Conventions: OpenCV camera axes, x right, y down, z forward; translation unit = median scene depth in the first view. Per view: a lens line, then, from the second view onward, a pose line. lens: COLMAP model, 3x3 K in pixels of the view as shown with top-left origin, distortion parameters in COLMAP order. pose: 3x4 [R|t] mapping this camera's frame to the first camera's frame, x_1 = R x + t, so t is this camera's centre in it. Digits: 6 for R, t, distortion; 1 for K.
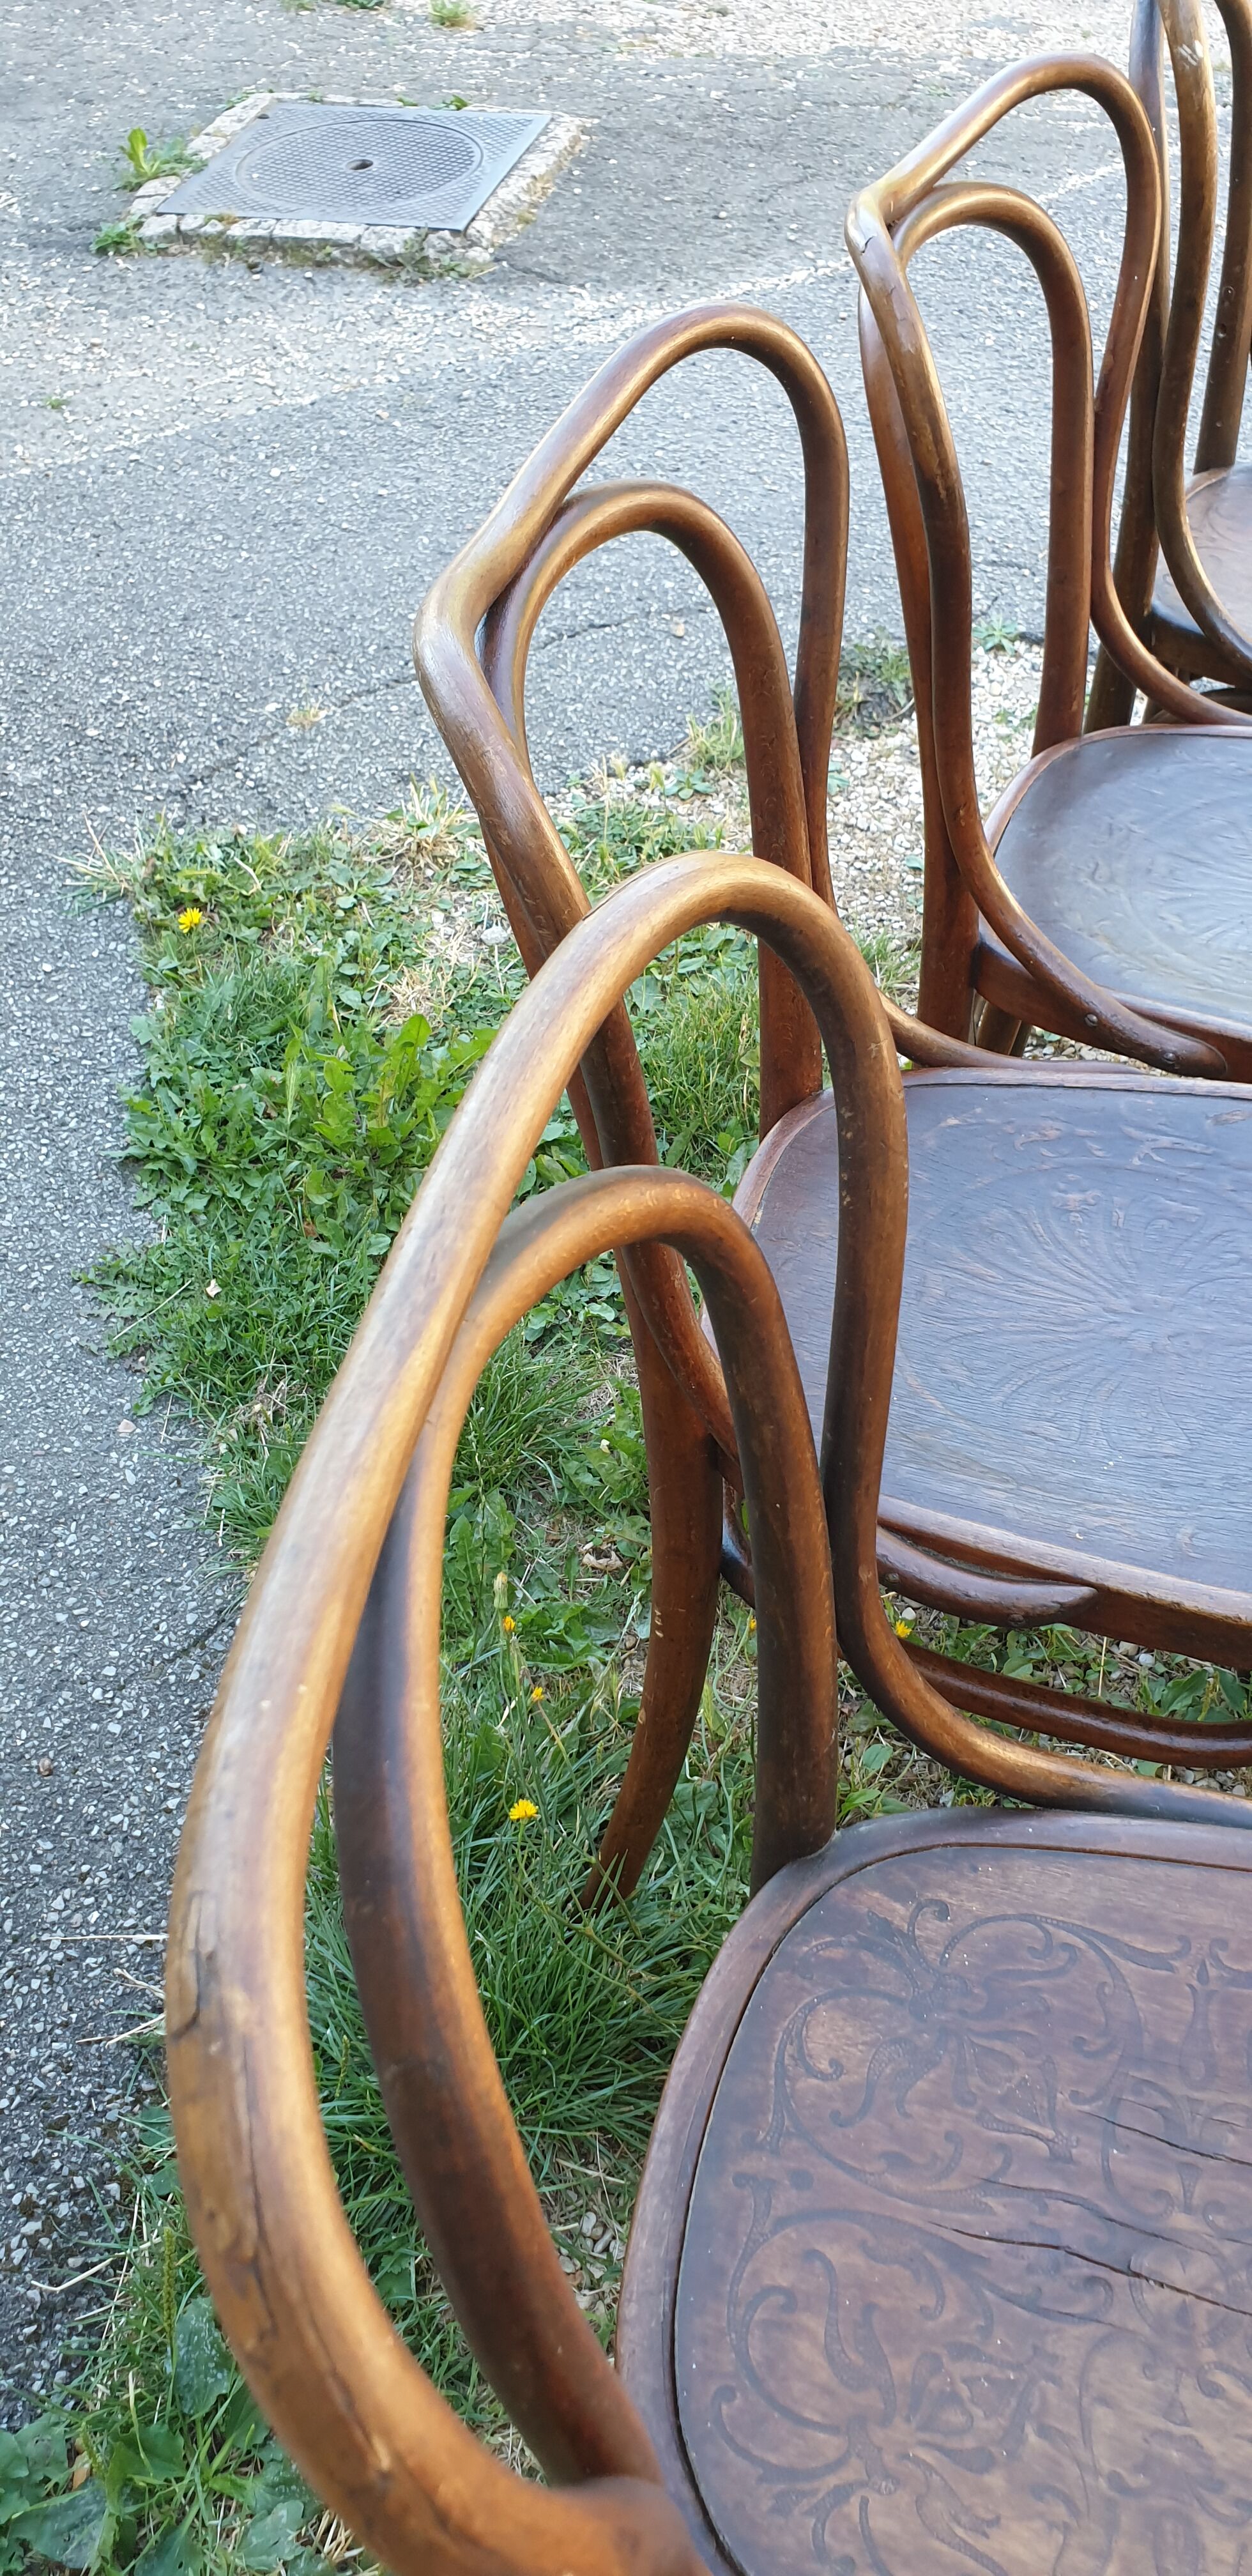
lens RADIAL K [[2027.5, 0, 632.8], [0, 2027.5, 1304.2], [0, 0, 1]] dist [0.008024, 0.036090]
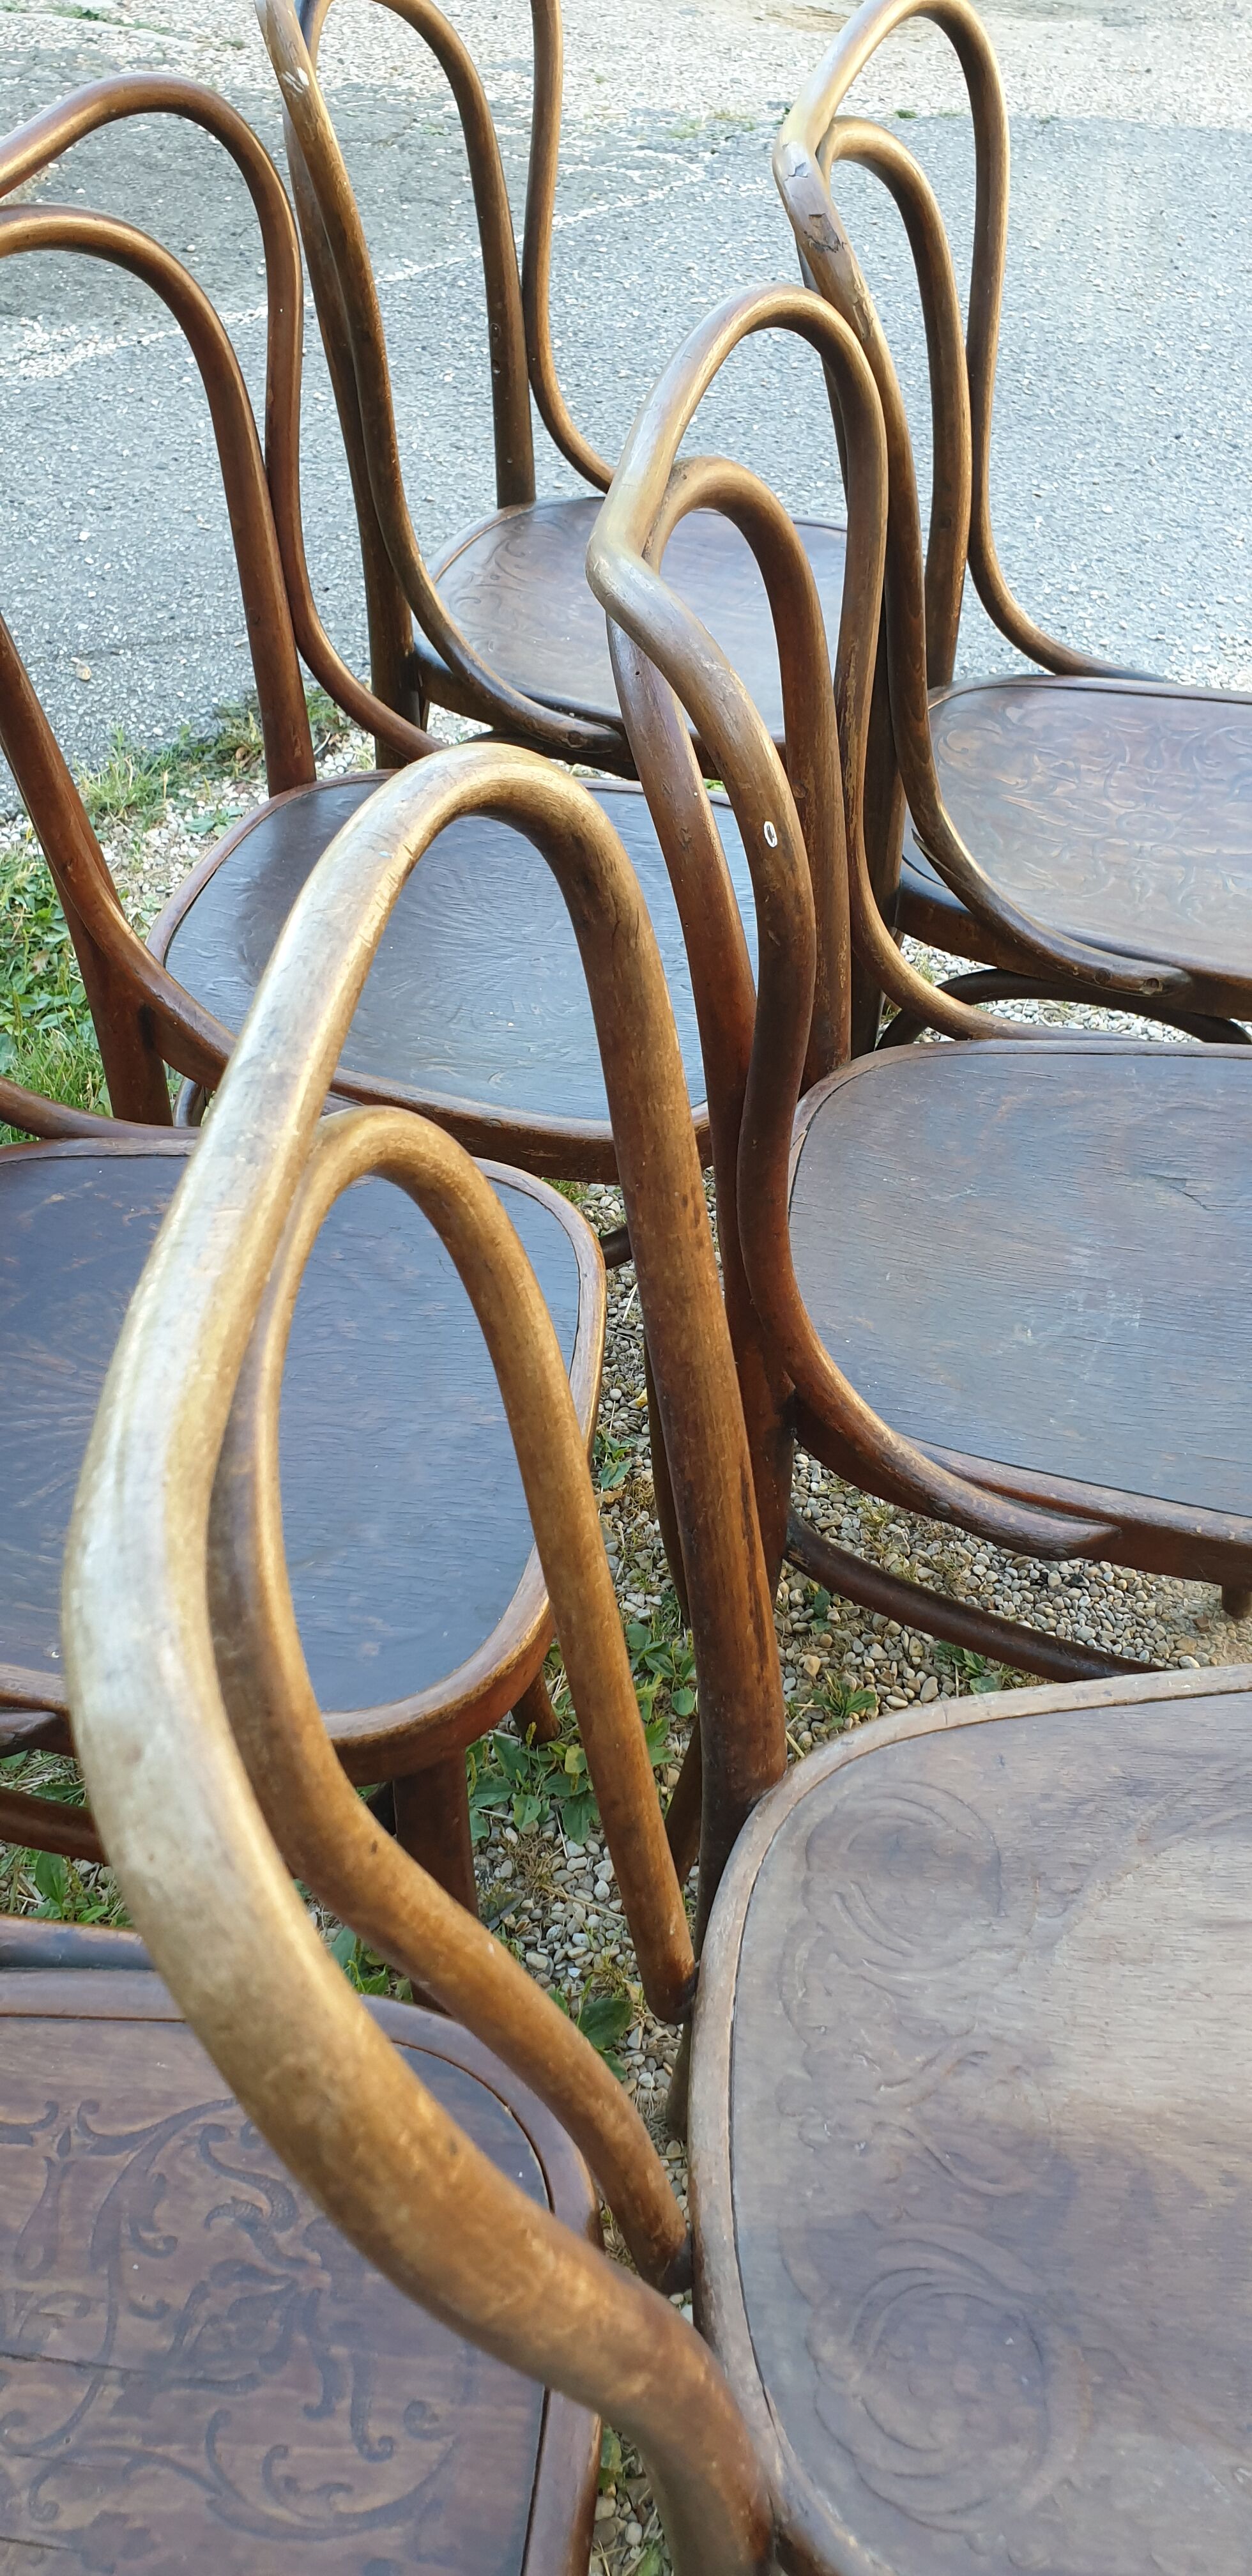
lens RADIAL K [[2027.5, 0, 663.5], [0, 2027.5, 1303.9], [0, 0, 1]] dist [0.008024, 0.036090]
pose [[0.989916, -0.057712, 0.129366, 0.131843], [0.059777, 0.998138, -0.012134, -0.005671], [-0.128425, 0.019745, 0.991523, 0.015244]]
